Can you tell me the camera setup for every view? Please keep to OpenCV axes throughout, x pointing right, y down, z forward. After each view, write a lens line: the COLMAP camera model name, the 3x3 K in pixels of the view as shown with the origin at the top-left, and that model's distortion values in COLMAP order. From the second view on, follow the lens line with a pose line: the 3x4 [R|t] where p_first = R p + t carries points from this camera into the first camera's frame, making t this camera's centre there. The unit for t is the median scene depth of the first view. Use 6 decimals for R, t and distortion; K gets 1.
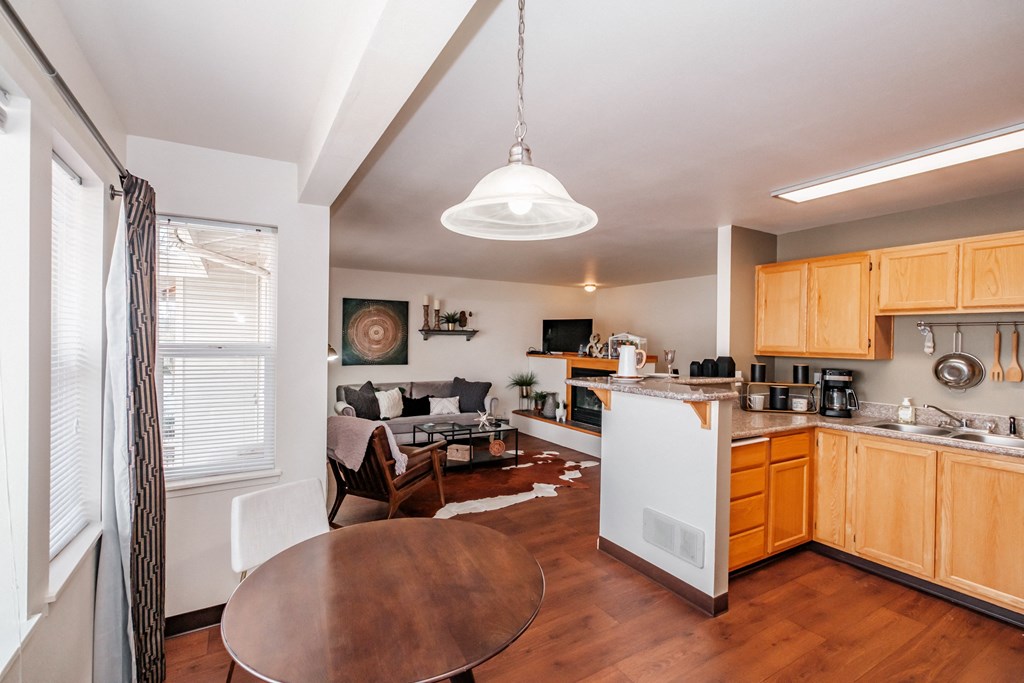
lens RADIAL K [[440.6, 0, 492.1], [0, 440.6, 344.0], [0, 0, 1]] dist [-0.001079, -0.000005]
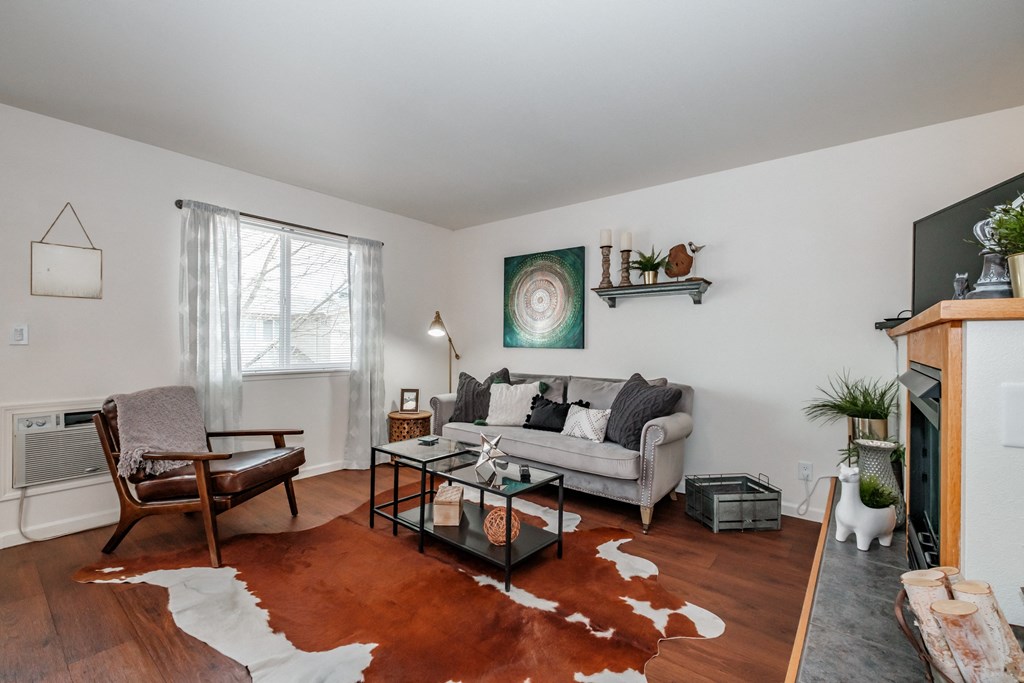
lens RADIAL K [[440.6, 0, 520.8], [0, 440.6, 343.7], [0, 0, 1]] dist [-0.001079, -0.000005]
pose [[0.377948, -0.005397, -0.925811, 0.346633], [-0.008414, 0.999922, -0.009264, 0.046536], [0.925789, 0.011291, 0.377873, 0.689146]]
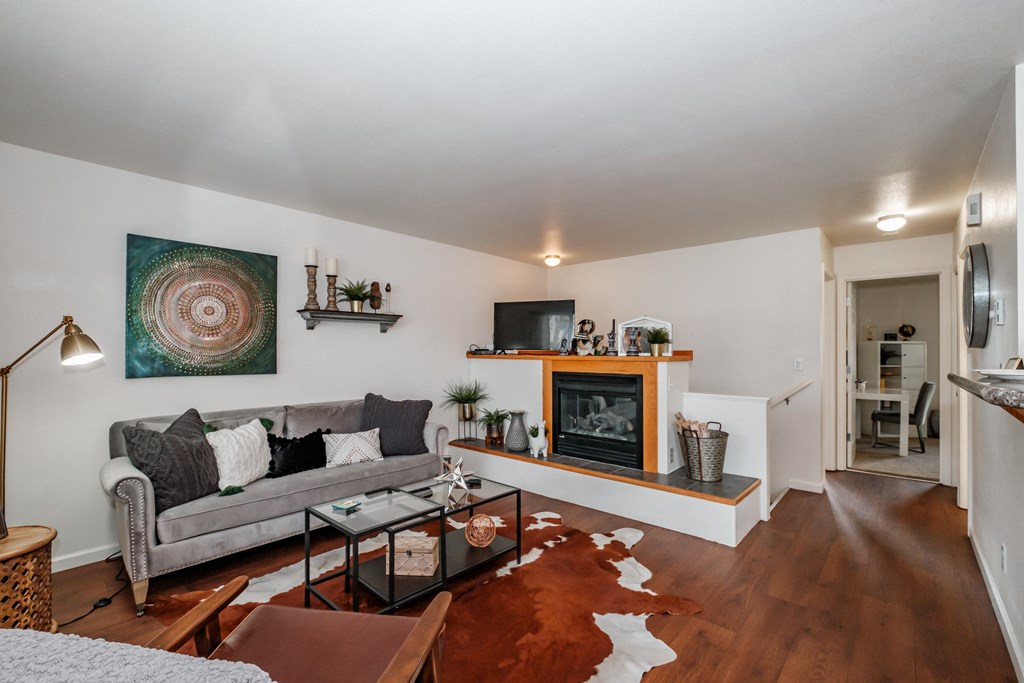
lens RADIAL K [[440.6, 0, 484.2], [0, 440.6, 353.9], [0, 0, 1]] dist [-0.001079, -0.000005]
pose [[0.958369, -0.012502, 0.285259, -0.102159], [0.013945, 0.999898, -0.003026, 0.027855], [-0.285192, 0.006878, 0.958446, 0.415063]]
